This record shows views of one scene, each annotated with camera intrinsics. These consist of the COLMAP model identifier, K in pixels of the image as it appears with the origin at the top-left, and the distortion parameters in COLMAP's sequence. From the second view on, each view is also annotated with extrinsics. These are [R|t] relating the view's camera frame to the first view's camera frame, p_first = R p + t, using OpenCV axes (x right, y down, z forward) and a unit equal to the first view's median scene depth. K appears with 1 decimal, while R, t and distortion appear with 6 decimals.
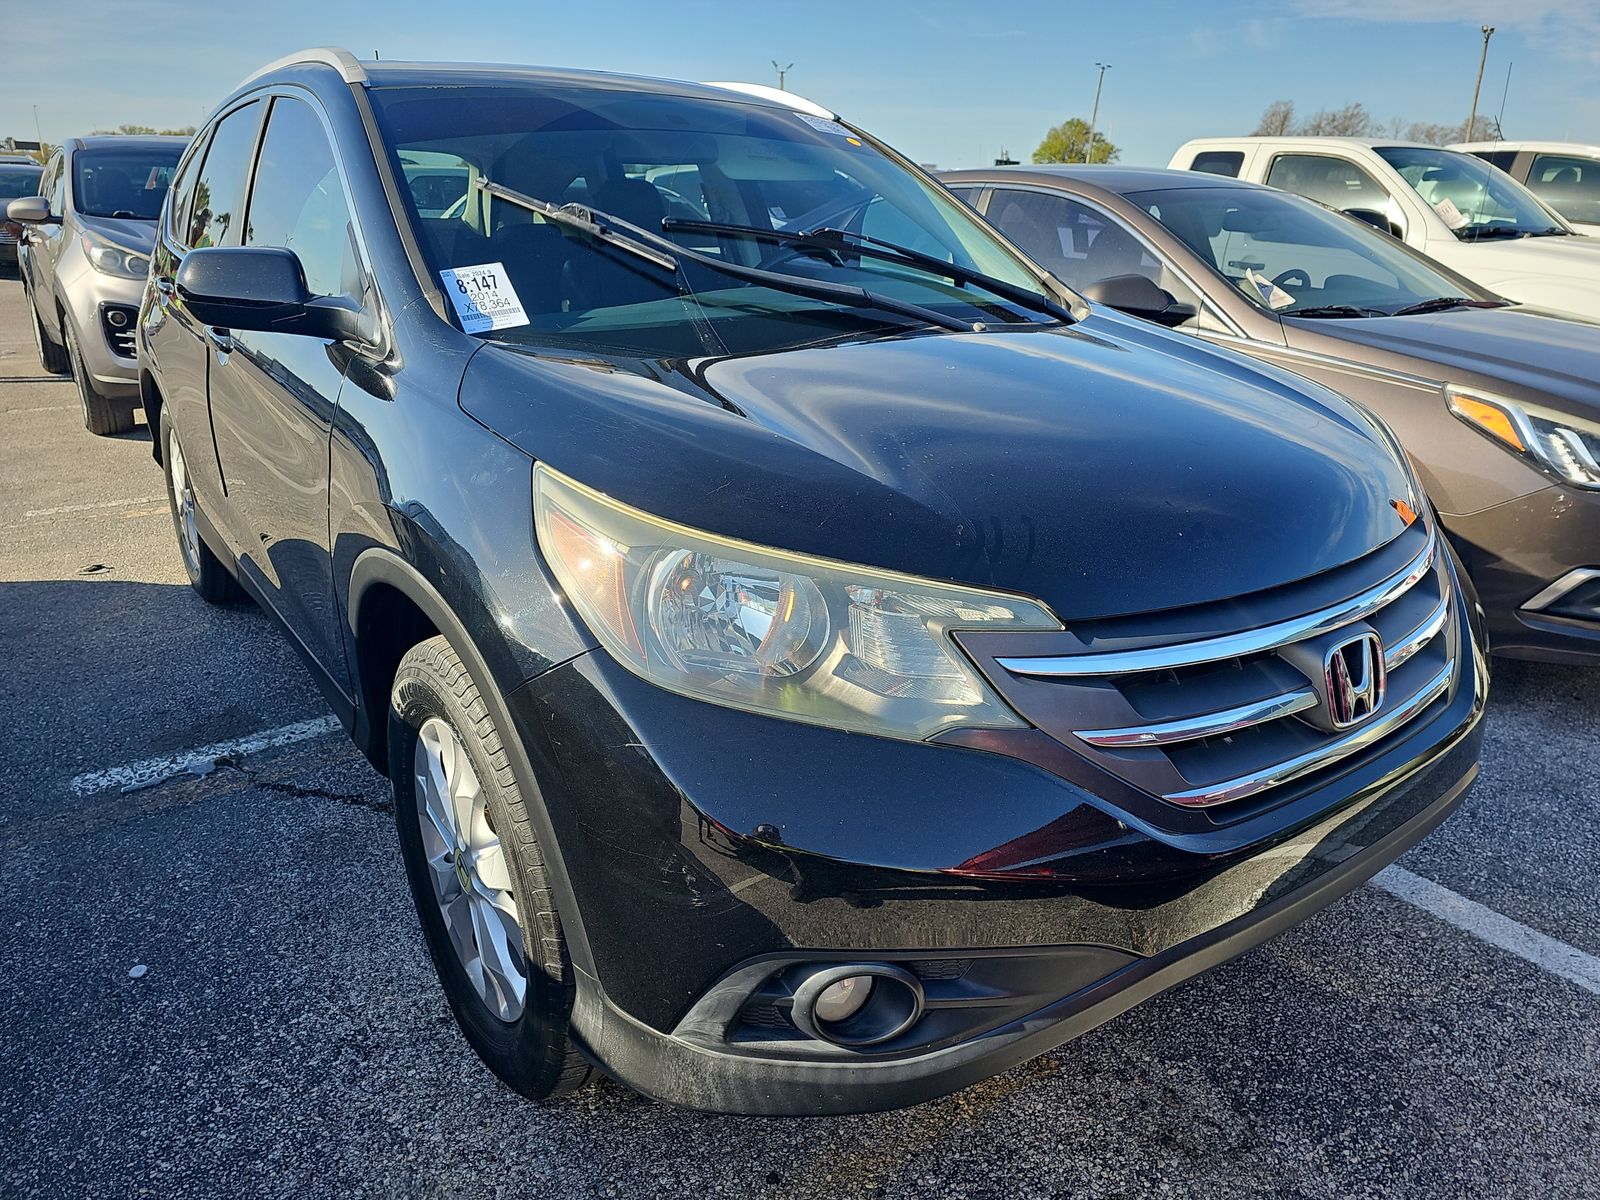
lens RADIAL K [[1085.4, 0, 846.2], [0, 1085.4, 590.7], [0, 0, 1]] dist [0.034503, -0.029596]
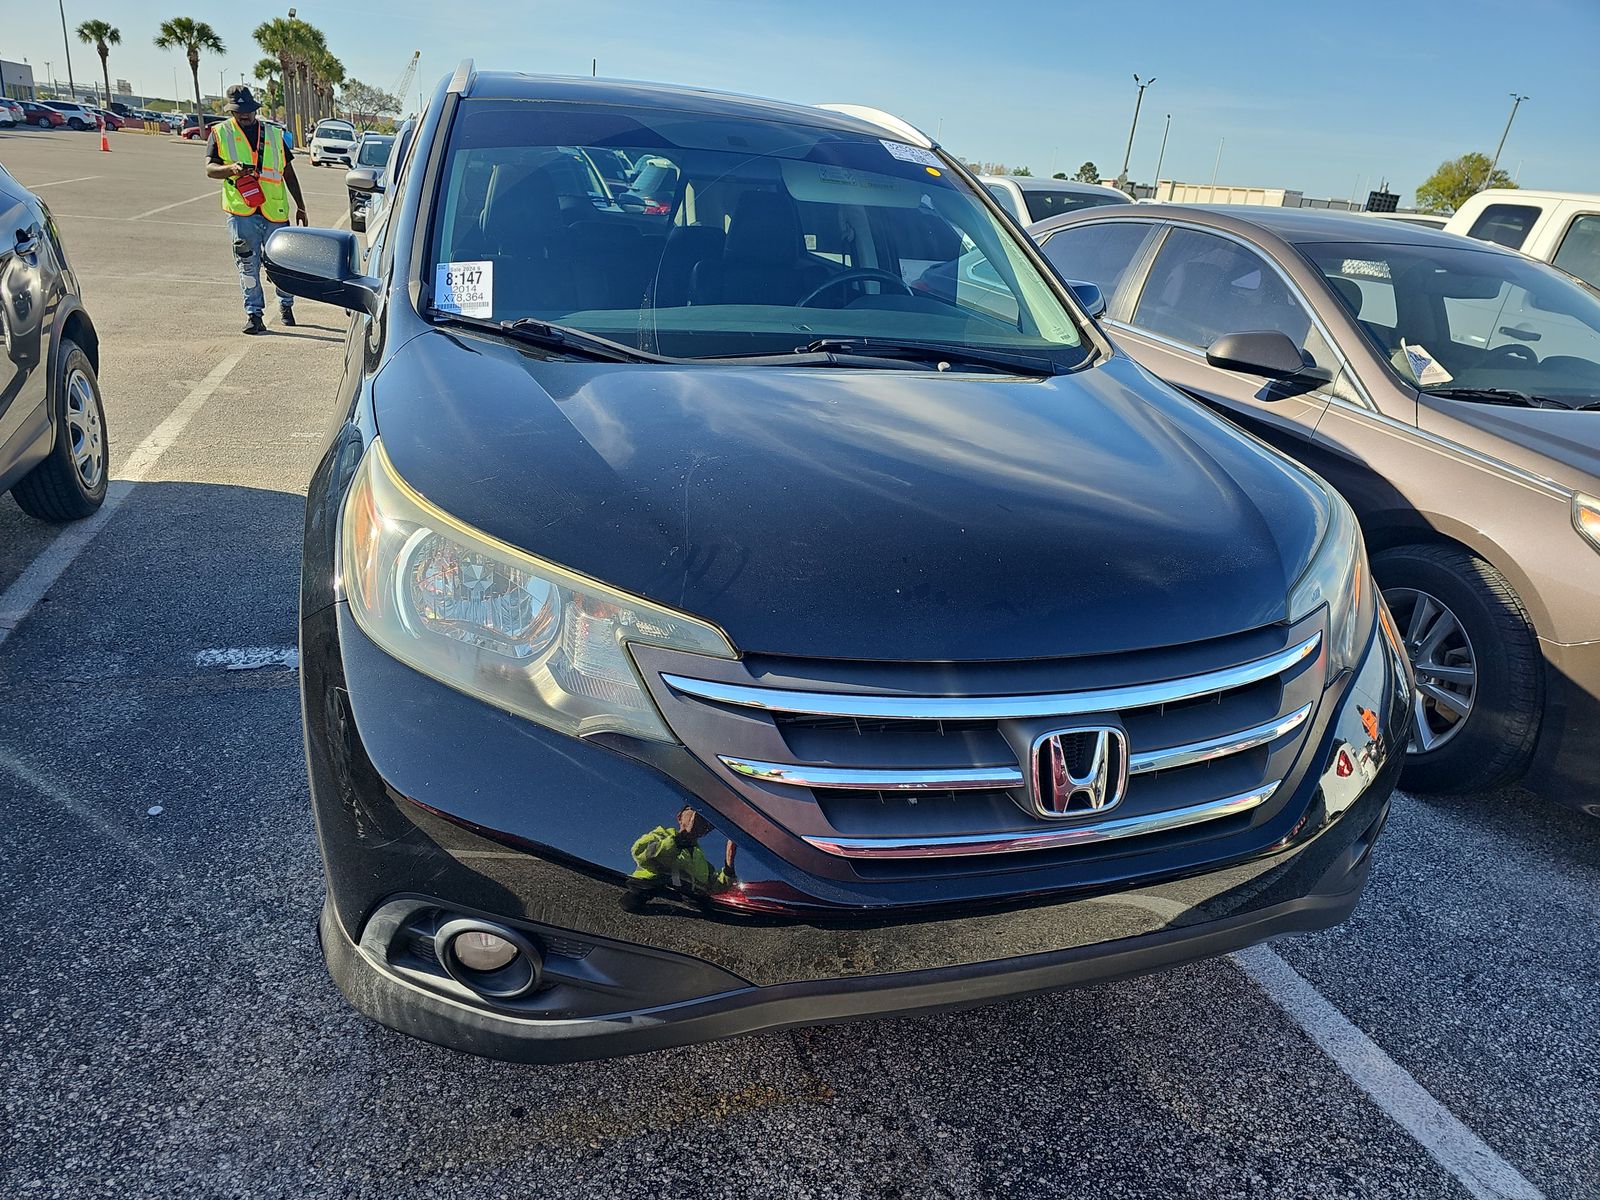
lens RADIAL K [[1085.4, 0, 827.9], [0, 1085.4, 603.9], [0, 0, 1]] dist [0.034503, -0.029596]
pose [[0.950829, 0.168818, -0.259665, 0.375282], [-0.168230, 0.985439, 0.024655, -0.039203], [0.260046, 0.020240, 0.965384, 0.010853]]
